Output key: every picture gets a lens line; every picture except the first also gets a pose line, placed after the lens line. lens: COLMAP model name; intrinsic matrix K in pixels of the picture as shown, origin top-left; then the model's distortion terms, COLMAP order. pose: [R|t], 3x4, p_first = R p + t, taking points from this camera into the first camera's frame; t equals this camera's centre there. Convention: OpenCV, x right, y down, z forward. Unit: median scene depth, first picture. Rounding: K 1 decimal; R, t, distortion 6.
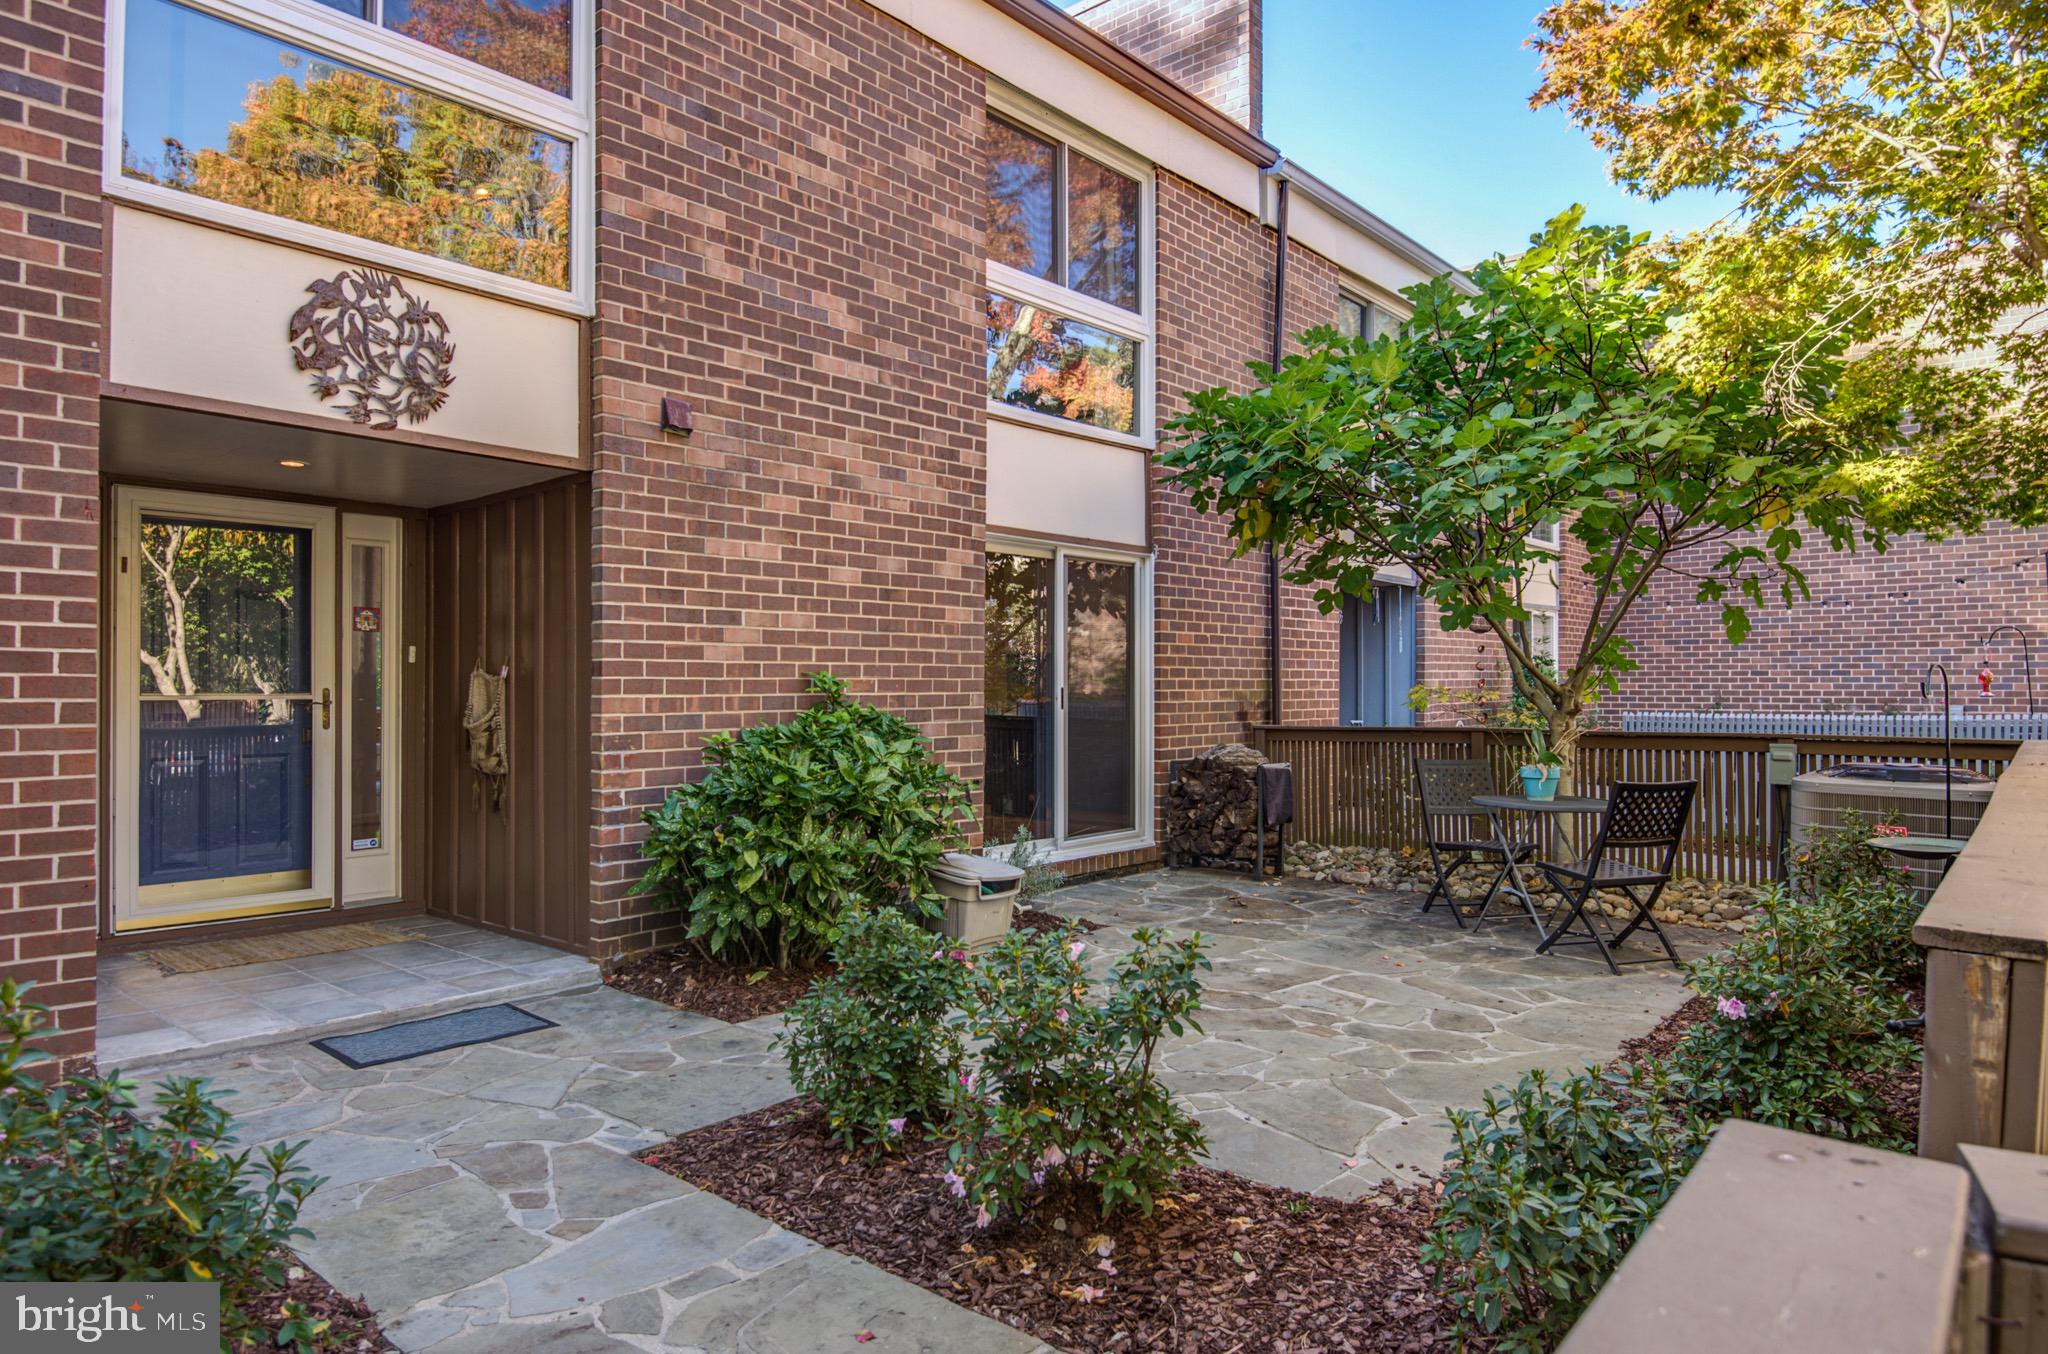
lens RADIAL K [[1226.0, 0, 1014.6], [0, 1226.0, 709.6], [0, 0, 1]] dist [0.004798, -0.001441]
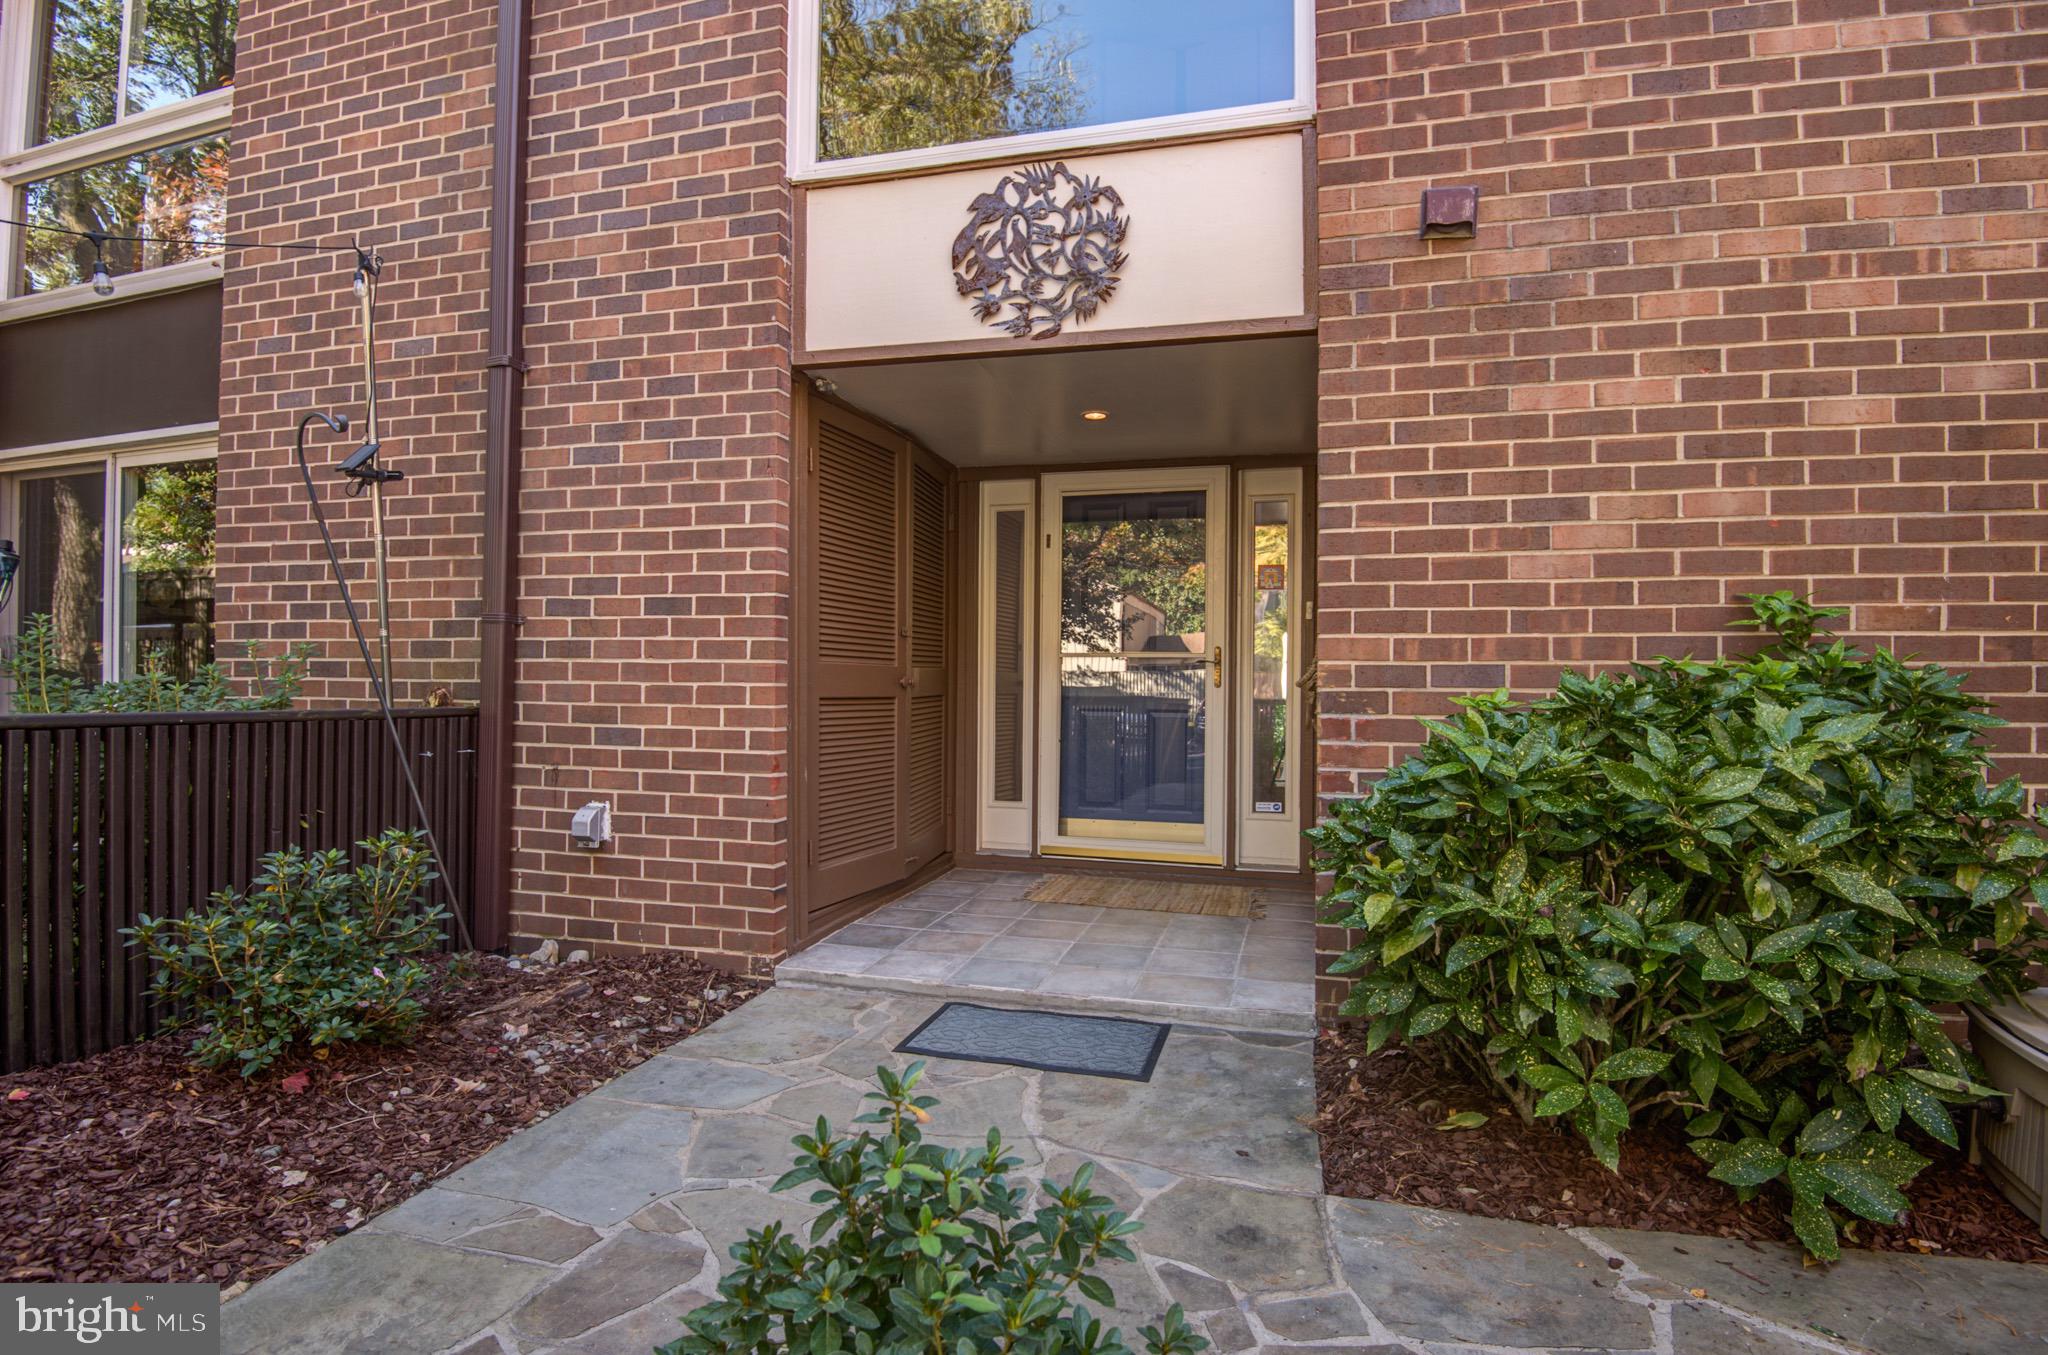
lens RADIAL K [[963.7, 0, 1013.9], [0, 963.7, 685.4], [0, 0, 1]] dist [-0.006322, -0.023051]
pose [[0.426289, 0.006723, -0.904562, 0.094506], [-0.021758, 0.999759, -0.002823, 0.022944], [0.904325, 0.020885, 0.426333, 0.593531]]
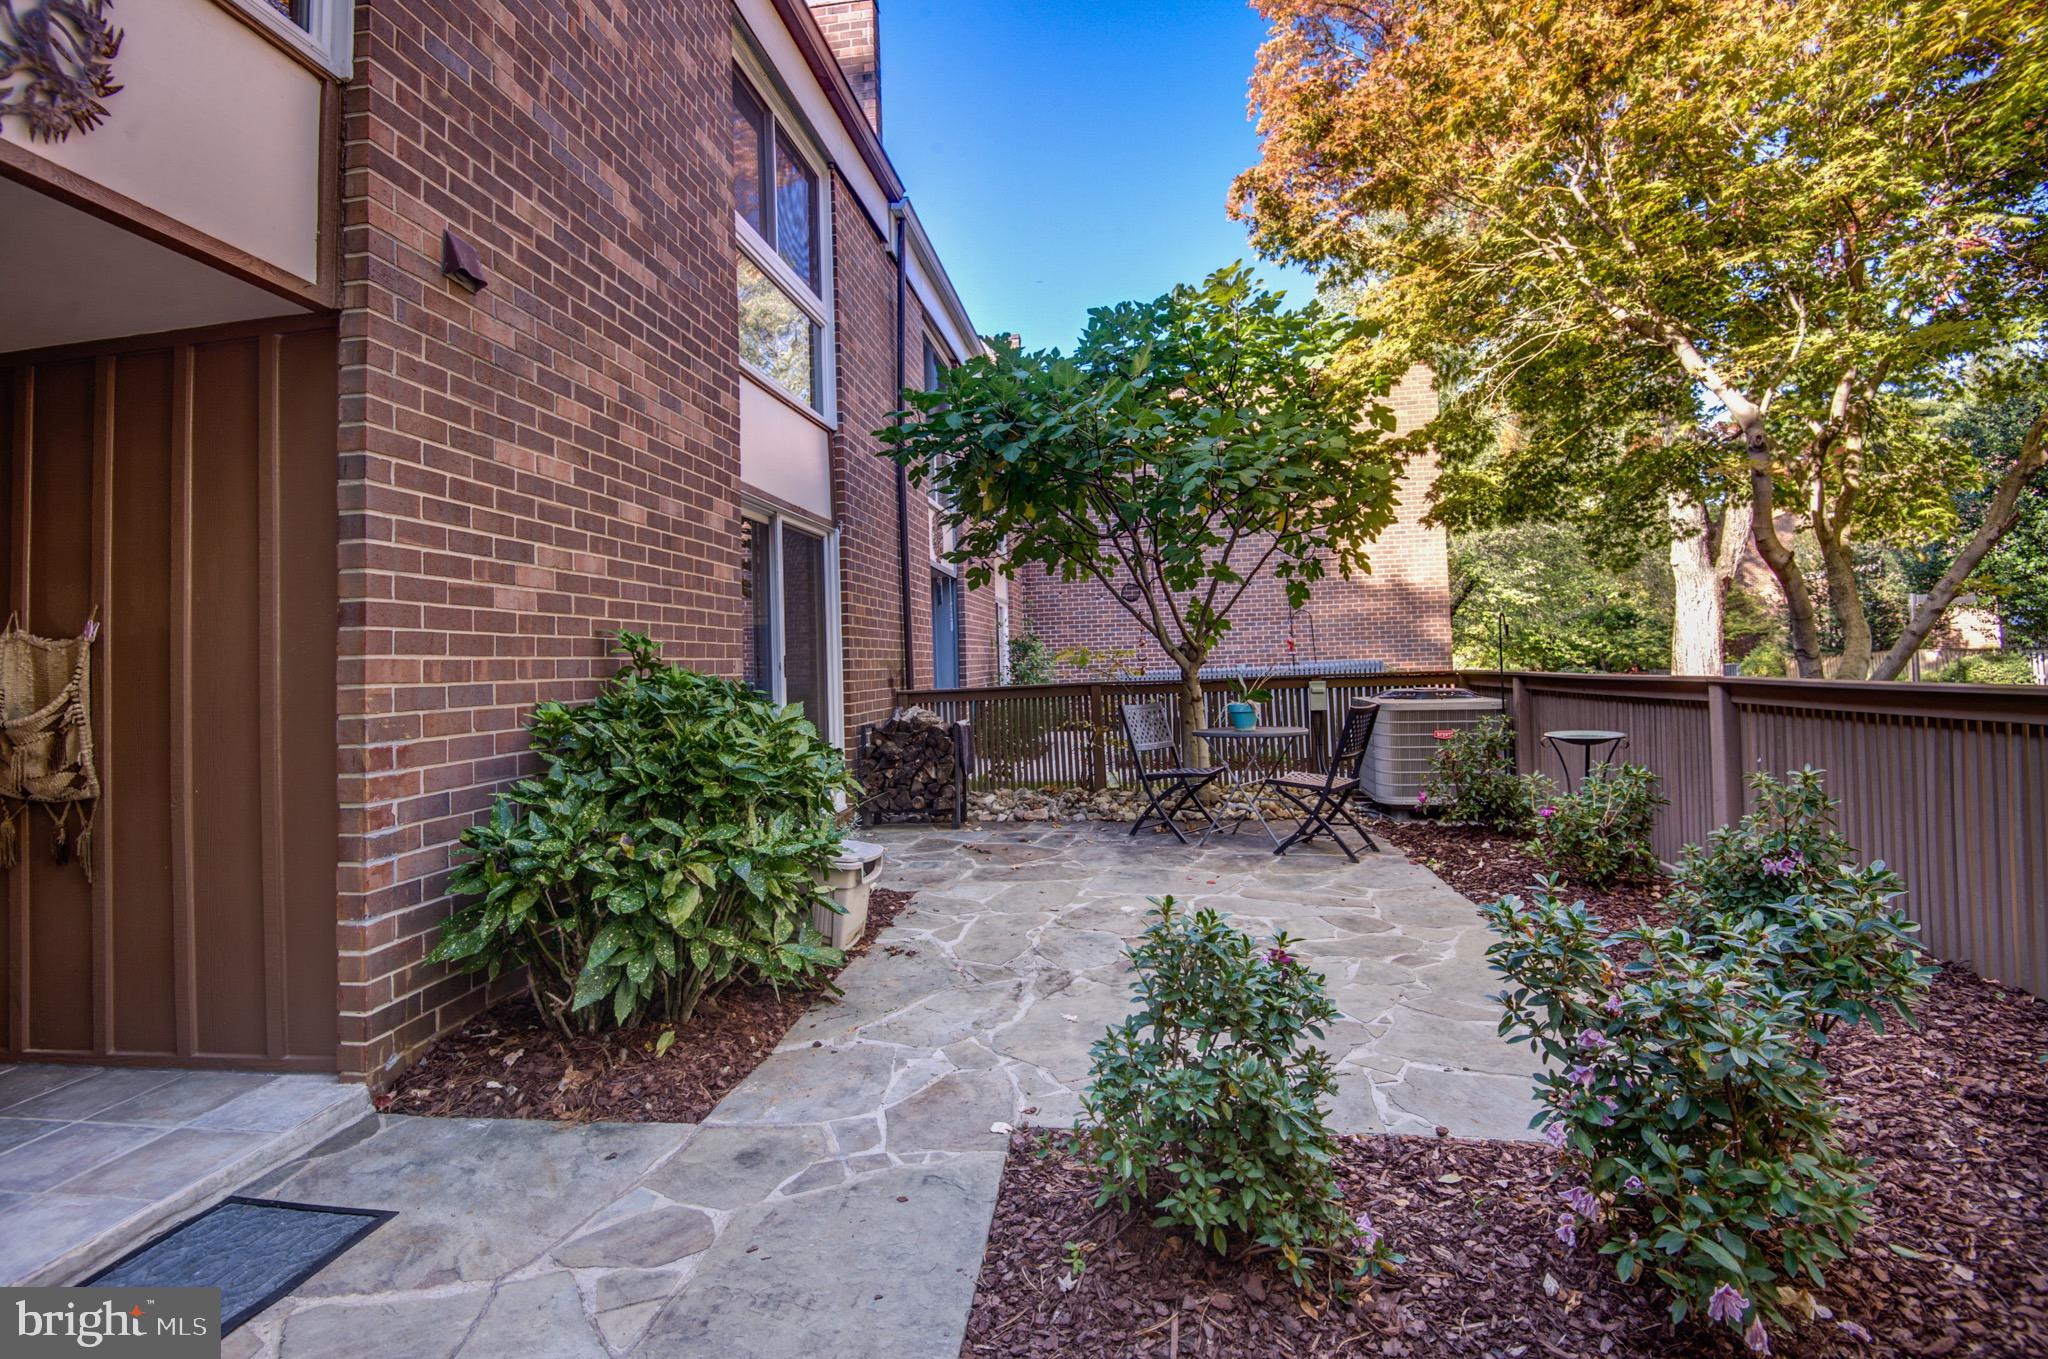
lens RADIAL K [[944.7, 0, 1057.9], [0, 944.7, 643.7], [0, 0, 1]] dist [-0.003542, -0.011605]
pose [[0.825804, -0.017534, 0.563685, -0.310831], [0.047253, 0.998153, -0.038178, 0.017789], [-0.561974, 0.058164, 0.825107, 0.387592]]
